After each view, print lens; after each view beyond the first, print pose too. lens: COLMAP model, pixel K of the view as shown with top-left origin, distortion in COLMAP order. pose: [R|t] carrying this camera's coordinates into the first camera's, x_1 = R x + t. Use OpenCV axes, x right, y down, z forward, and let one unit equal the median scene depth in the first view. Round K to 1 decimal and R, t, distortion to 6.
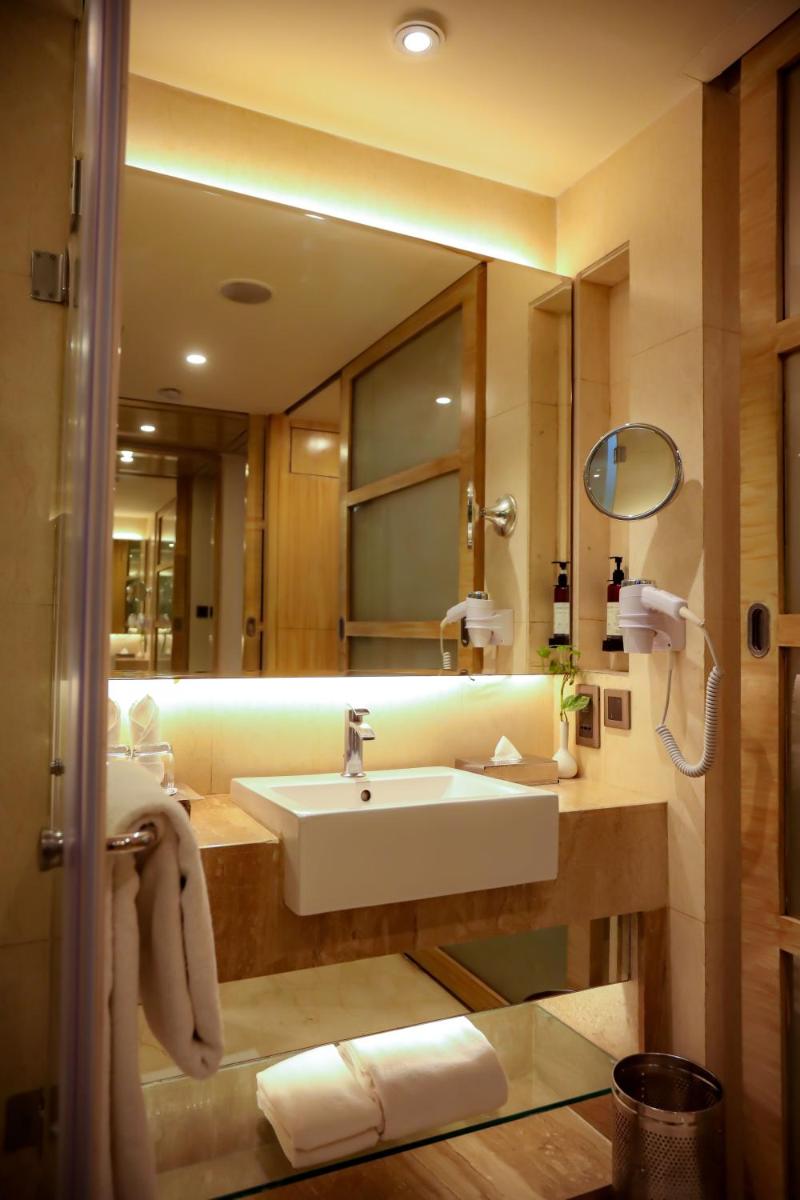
lens RADIAL K [[811.3, 0, 400.0], [0, 811.3, 600.0], [0, 0, 1]] dist [-0.008430, -0.001405]
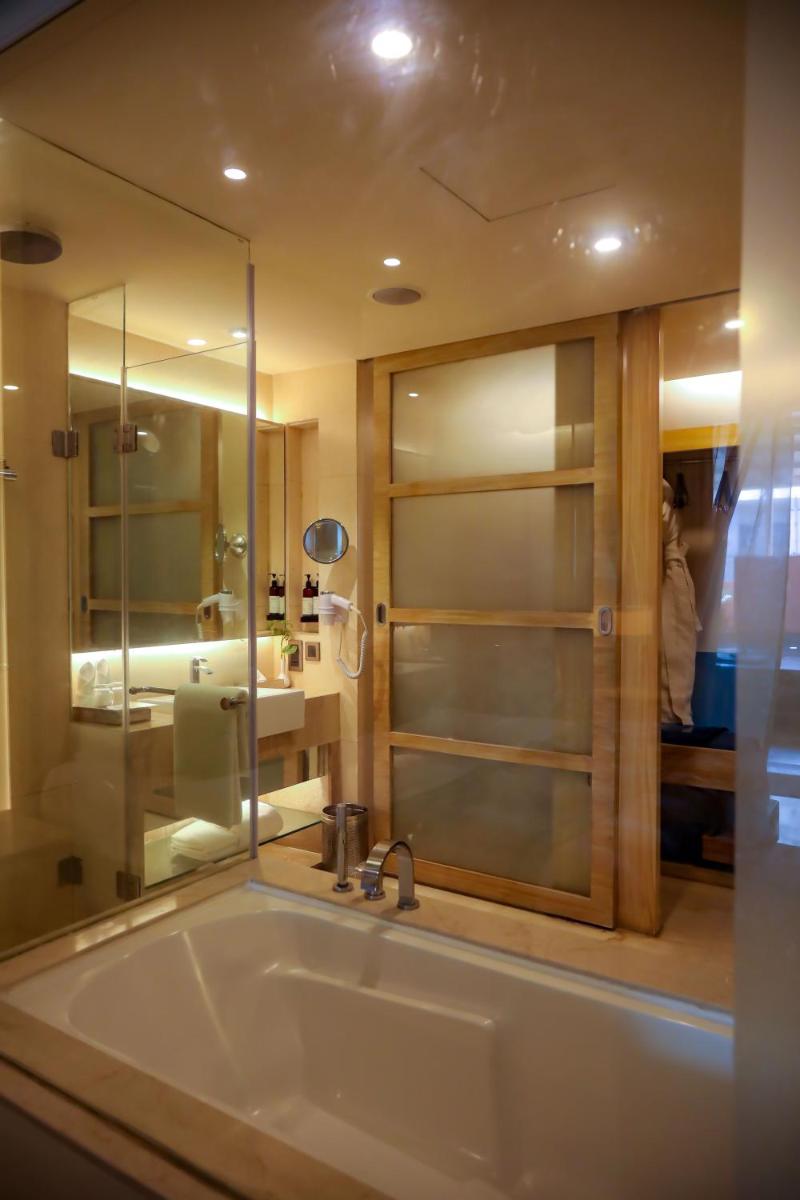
lens RADIAL K [[802.5, 0, 400.0], [0, 802.5, 600.0], [0, 0, 1]] dist [-0.103252, 0.076649]
pose [[0.859826, -0.026679, 0.509889, -0.613100], [-0.010296, 0.997525, 0.069556, -0.148178], [-0.510483, -0.065056, 0.857424, -0.898814]]
